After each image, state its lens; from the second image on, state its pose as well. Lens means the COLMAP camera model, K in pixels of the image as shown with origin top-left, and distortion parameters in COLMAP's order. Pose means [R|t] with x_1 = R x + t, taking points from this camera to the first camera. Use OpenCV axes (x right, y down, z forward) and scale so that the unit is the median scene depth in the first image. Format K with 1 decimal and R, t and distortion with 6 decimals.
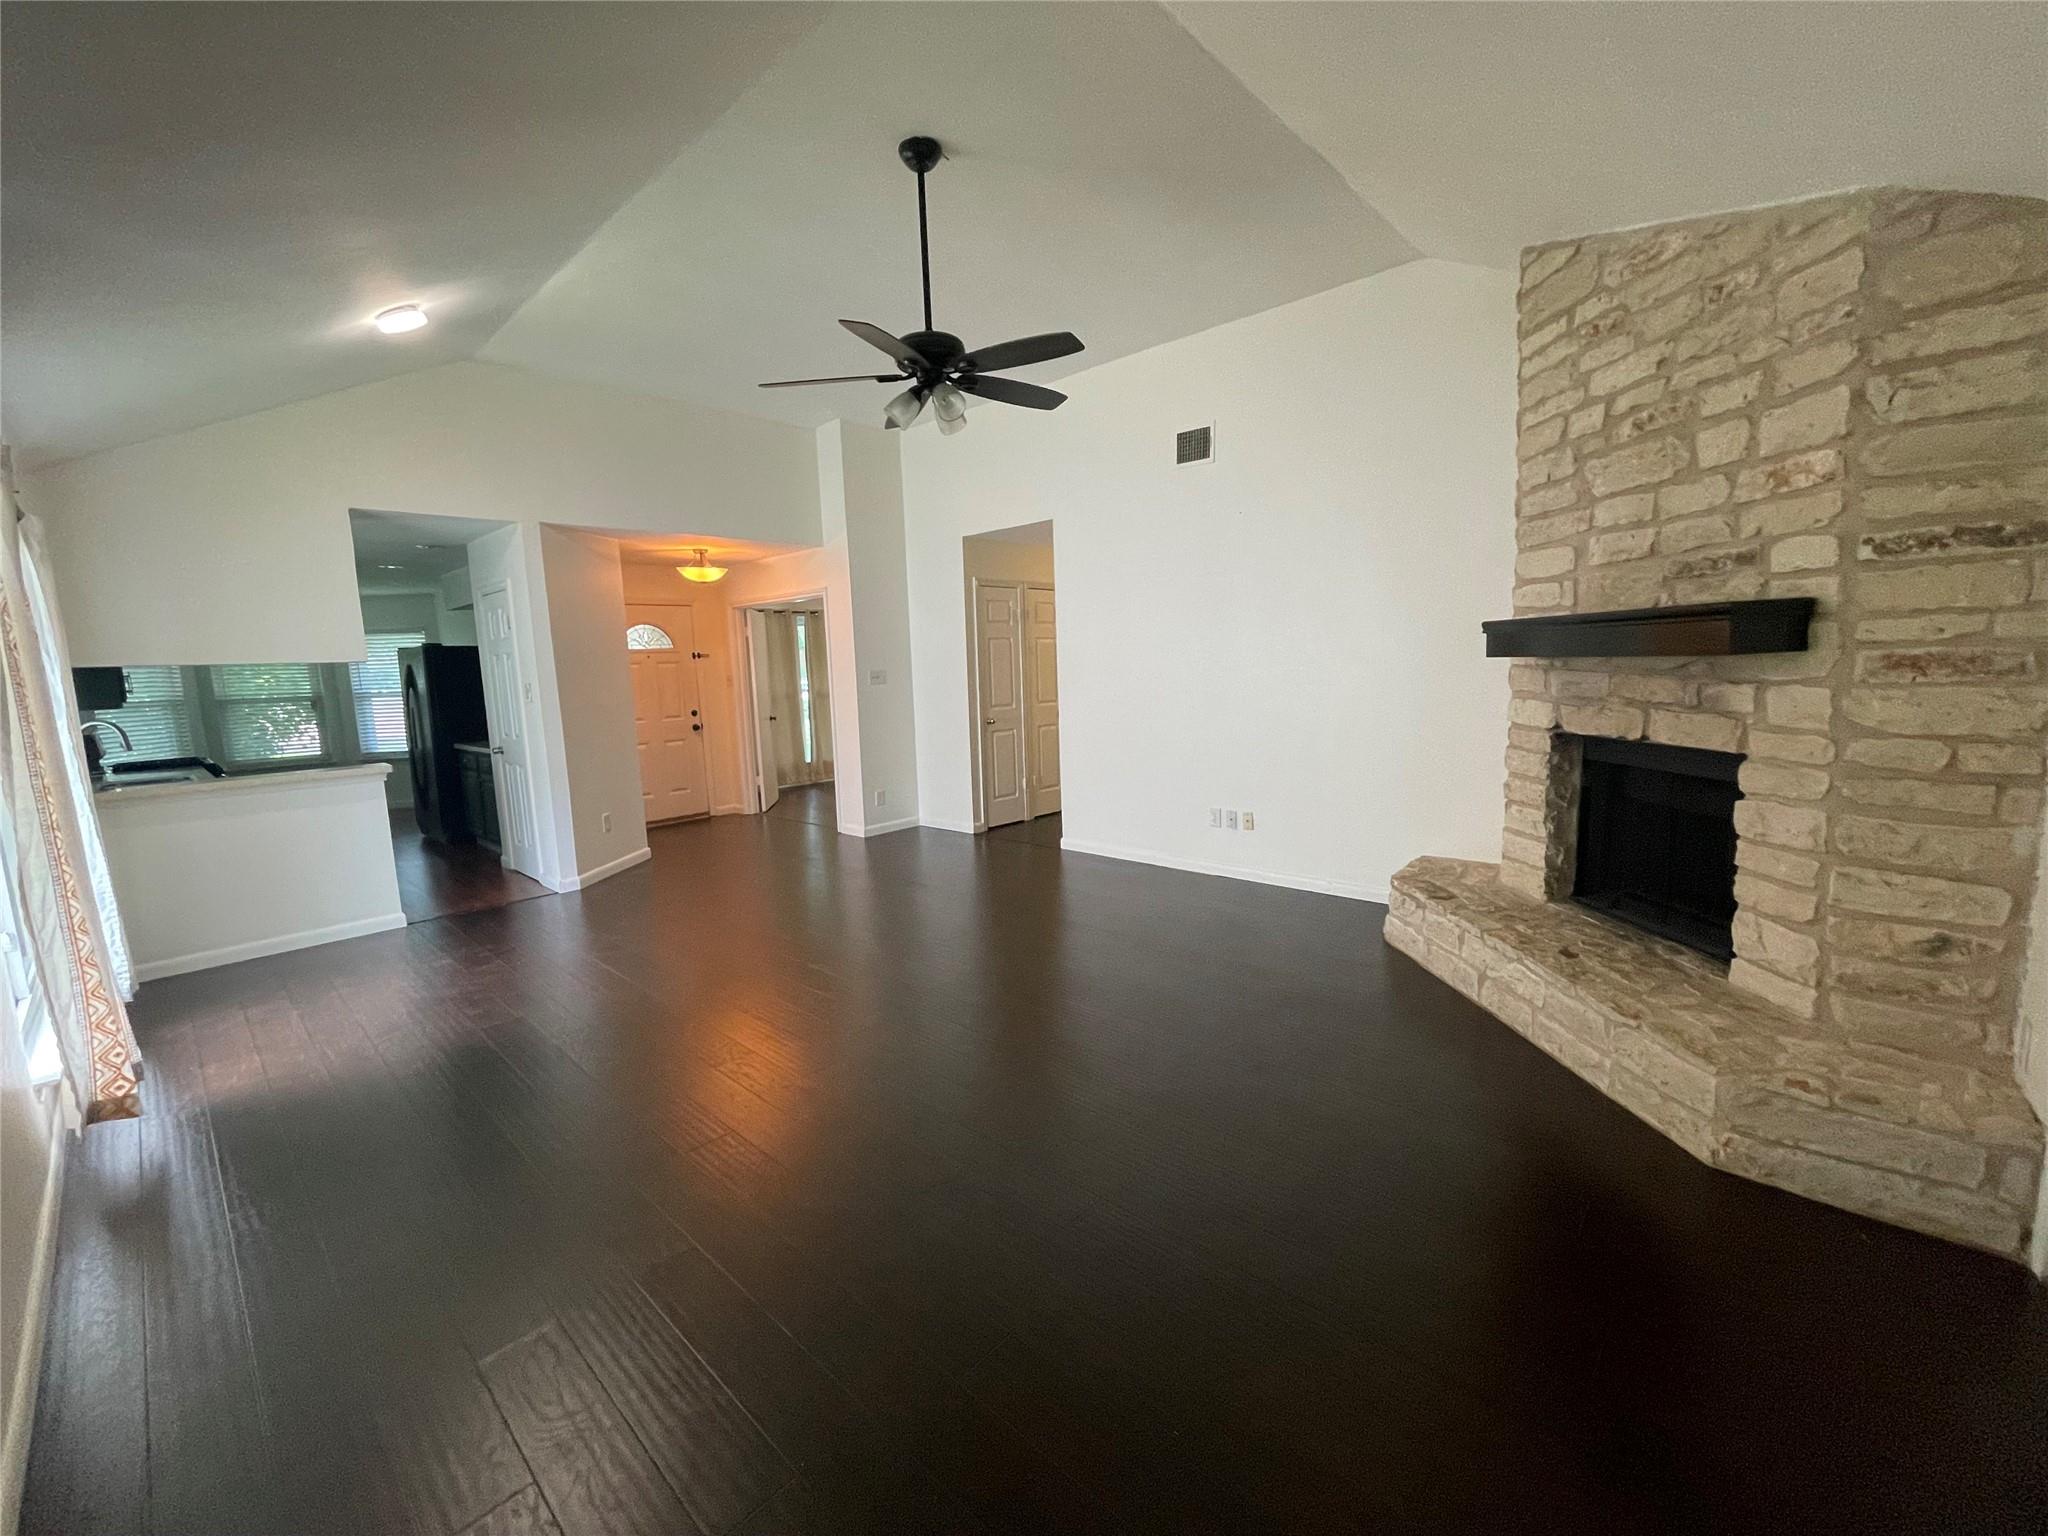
lens RADIAL K [[832.5, 0, 1023.2], [0, 832.5, 774.5], [0, 0, 1]] dist [-0.002632, 0.001503]
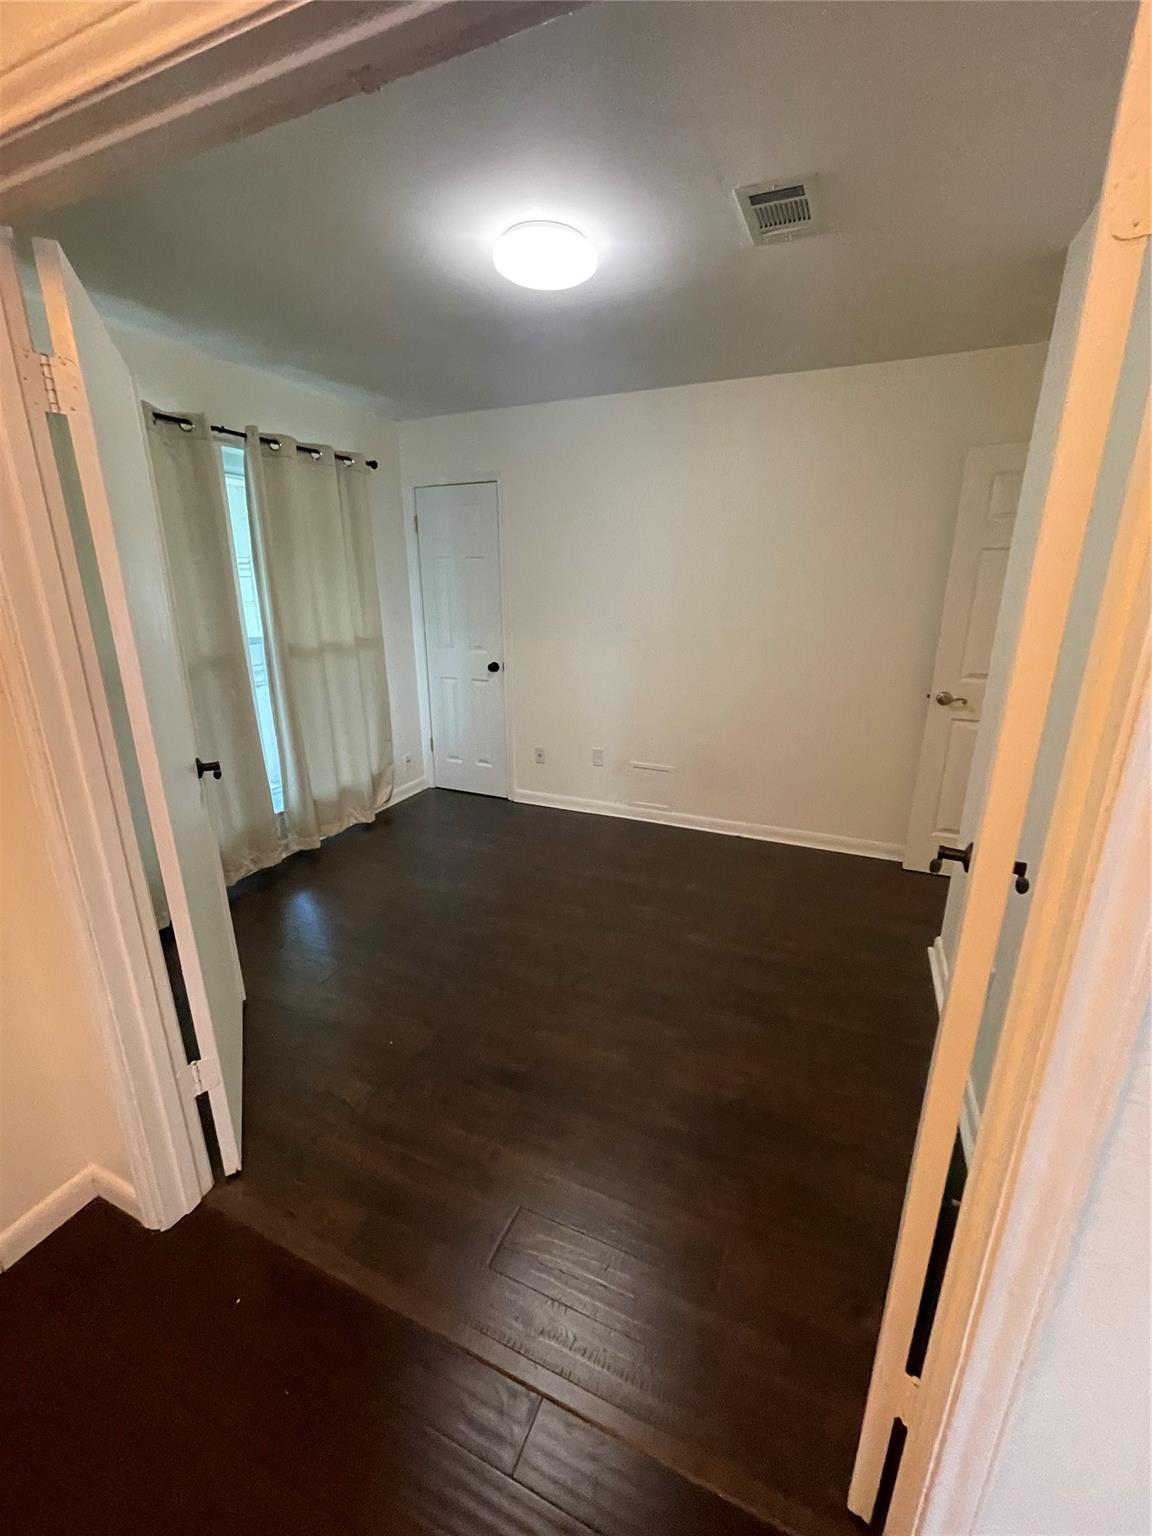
lens RADIAL K [[624.4, 0, 577.1], [0, 624.4, 769.1], [0, 0, 1]] dist [-0.002632, 0.001503]
pose [[0.943936, -0.059267, 0.324764, -0.249883], [0.010045, 0.988454, 0.151188, -0.098699], [-0.329975, -0.139450, 0.933633, 0.752753]]
